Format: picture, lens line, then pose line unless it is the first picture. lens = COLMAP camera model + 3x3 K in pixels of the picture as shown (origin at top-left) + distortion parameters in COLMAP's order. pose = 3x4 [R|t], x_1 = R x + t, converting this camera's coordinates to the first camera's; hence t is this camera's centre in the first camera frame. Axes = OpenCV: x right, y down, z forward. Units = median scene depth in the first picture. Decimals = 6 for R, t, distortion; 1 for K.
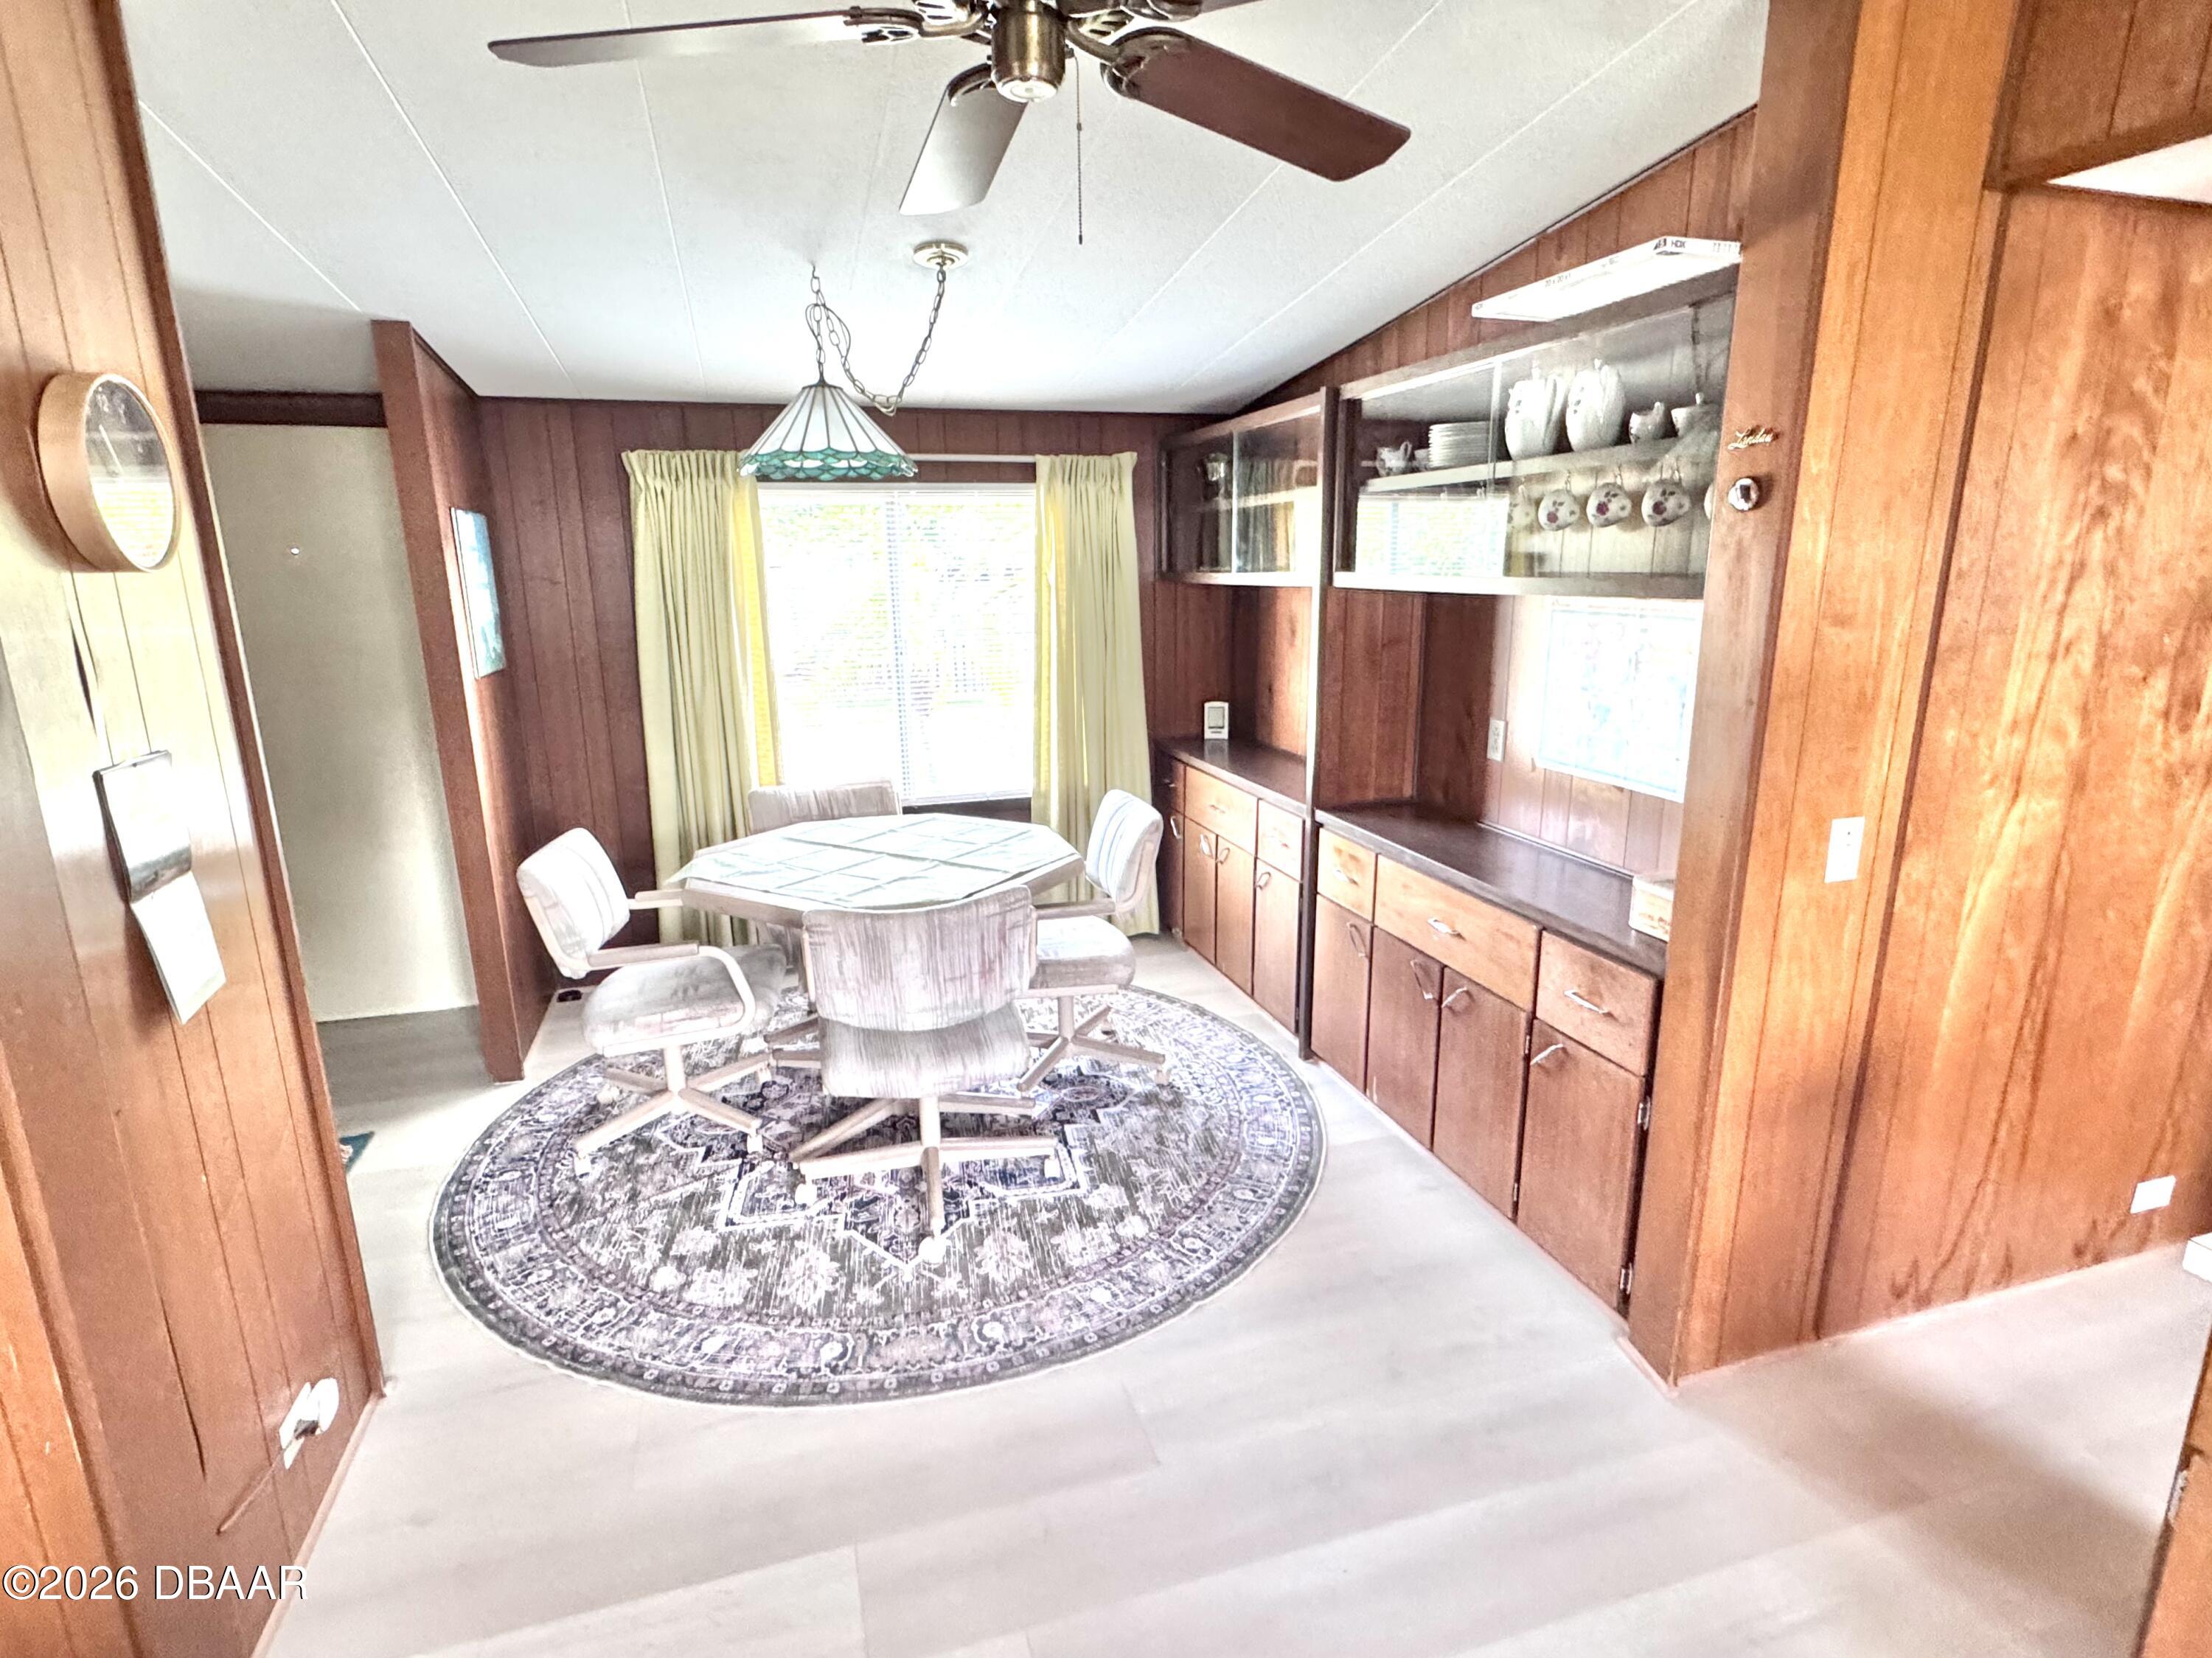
lens RADIAL K [[1105.2, 0, 1178.8], [0, 1105.2, 853.1], [0, 0, 1]] dist [-0.002456, -0.001236]
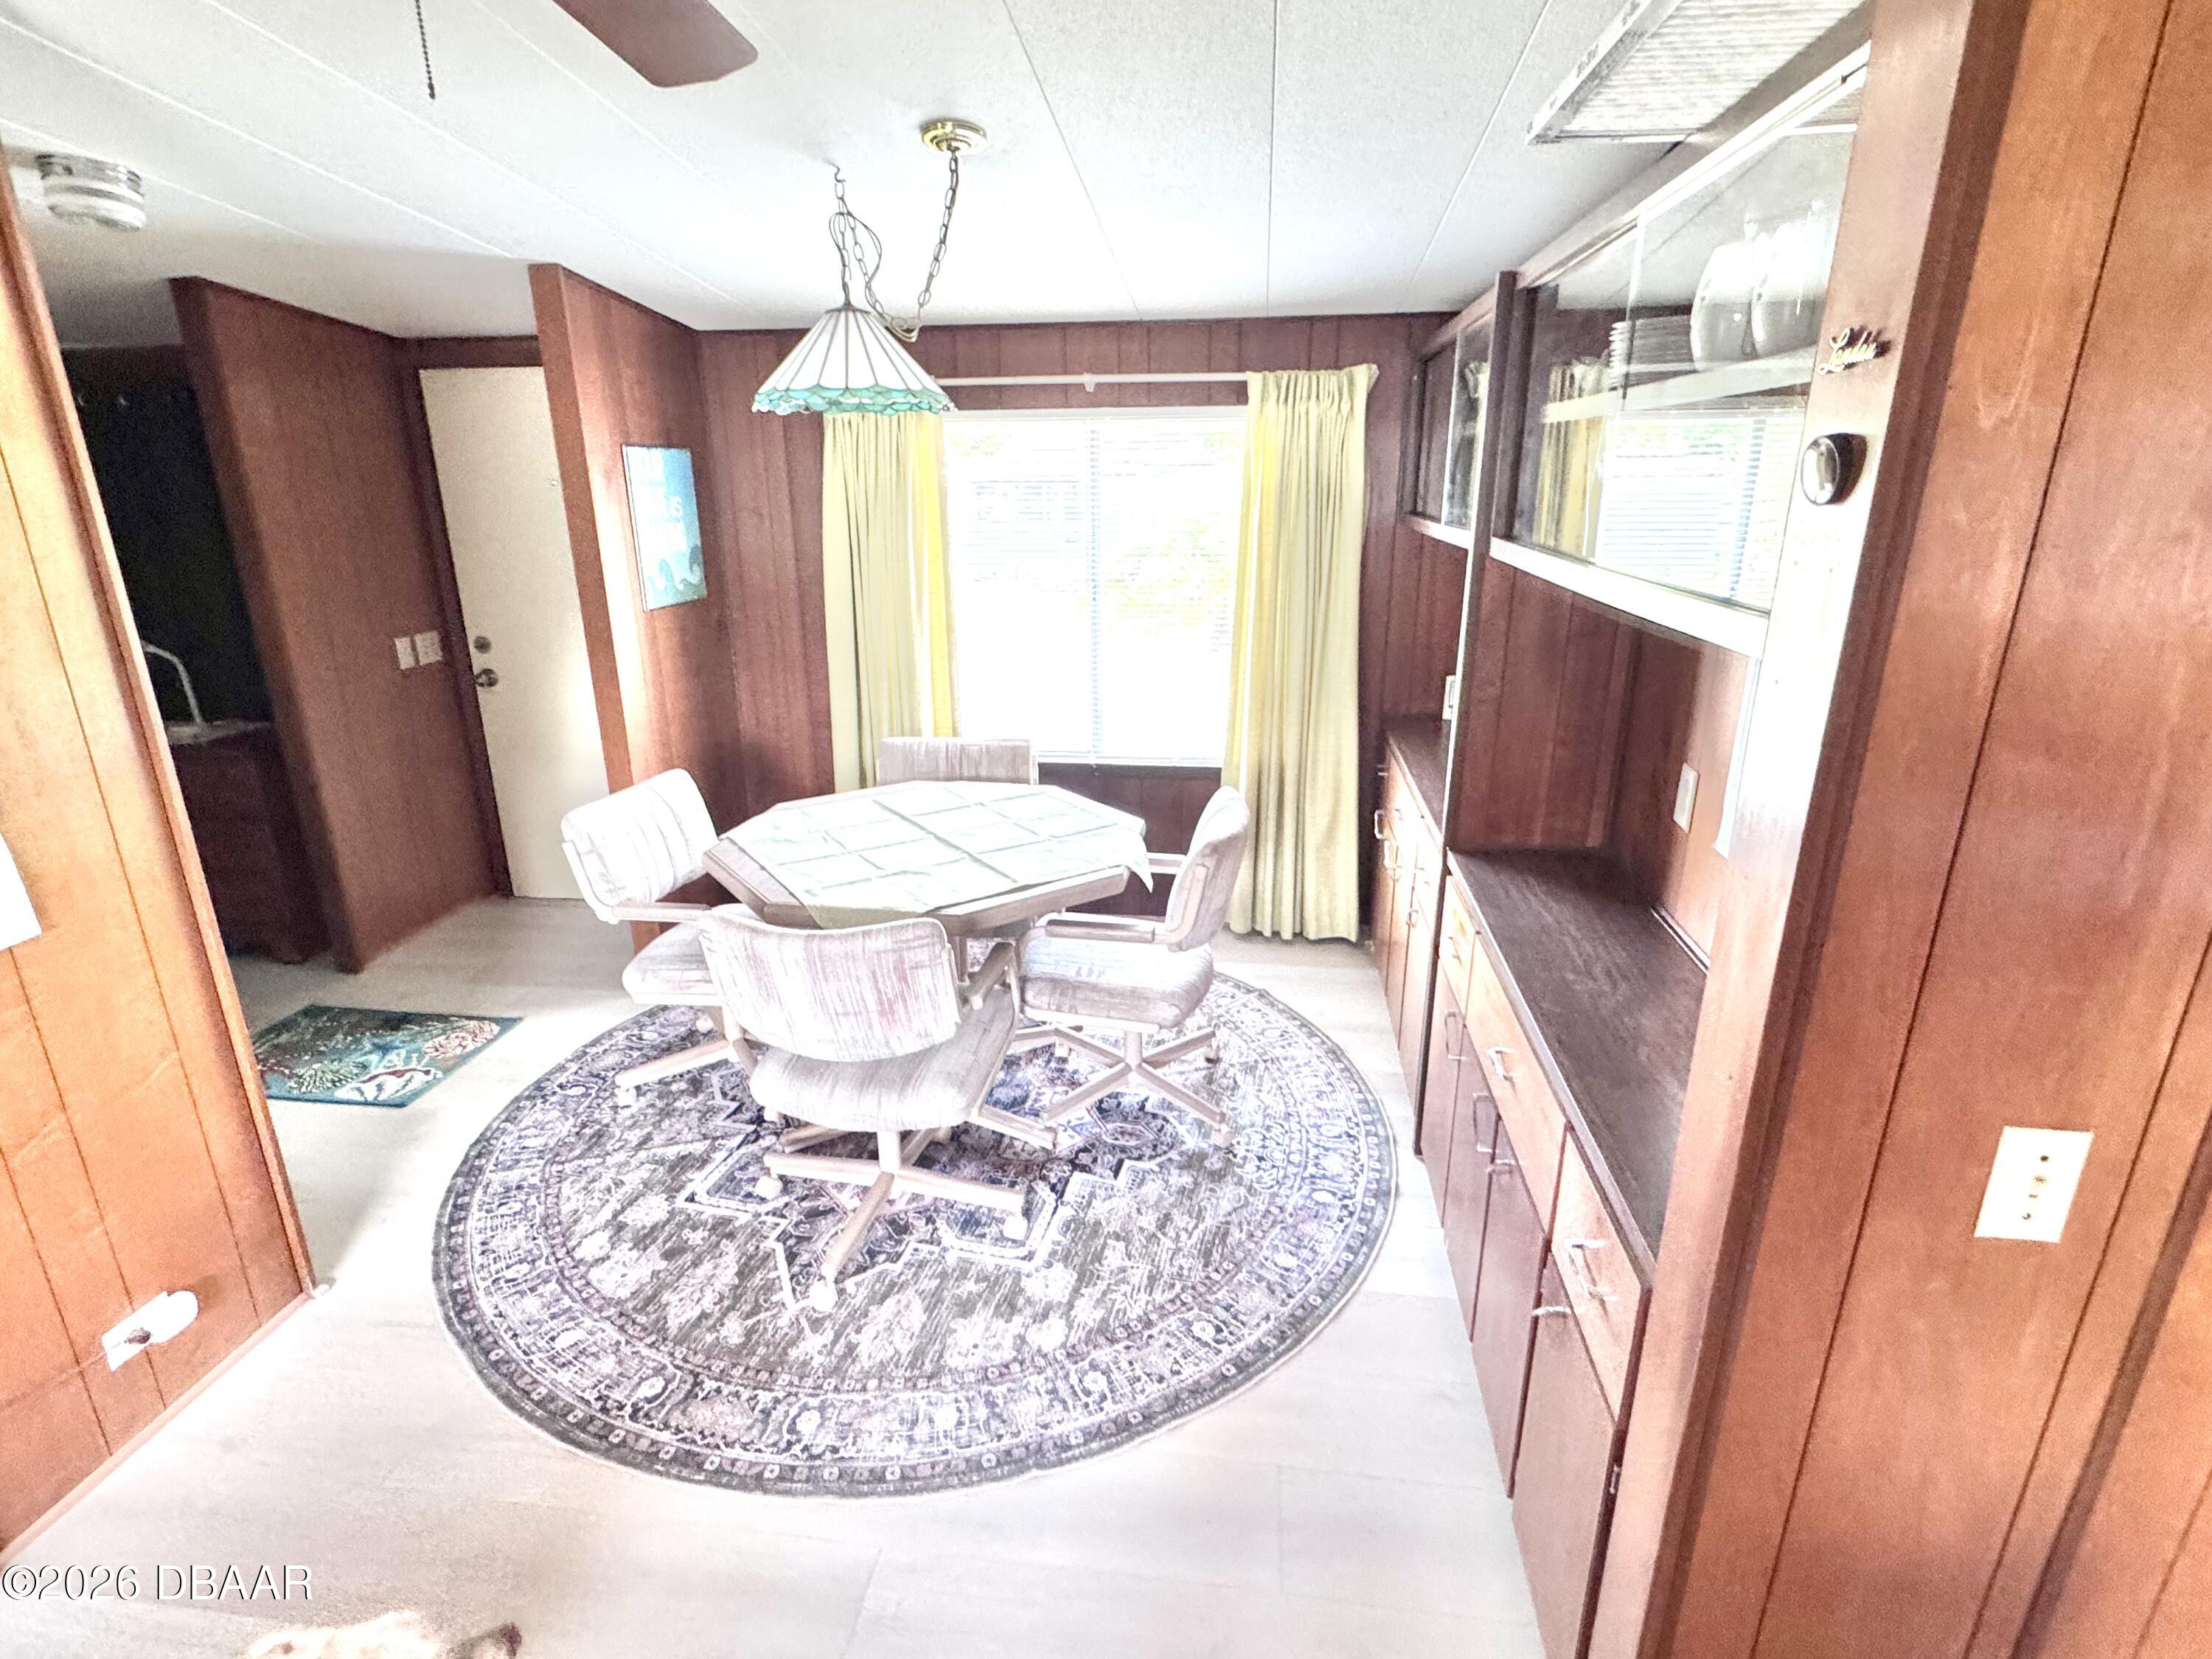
lens RADIAL K [[1105.3, 0, 1161.0], [0, 1105.3, 846.6], [0, 0, 1]] dist [-0.002456, -0.001236]
pose [[0.904364, 0.146125, -0.400965, 0.302279], [-0.116446, 0.988393, 0.097564, -0.112052], [0.410567, -0.041543, 0.910883, 0.275992]]
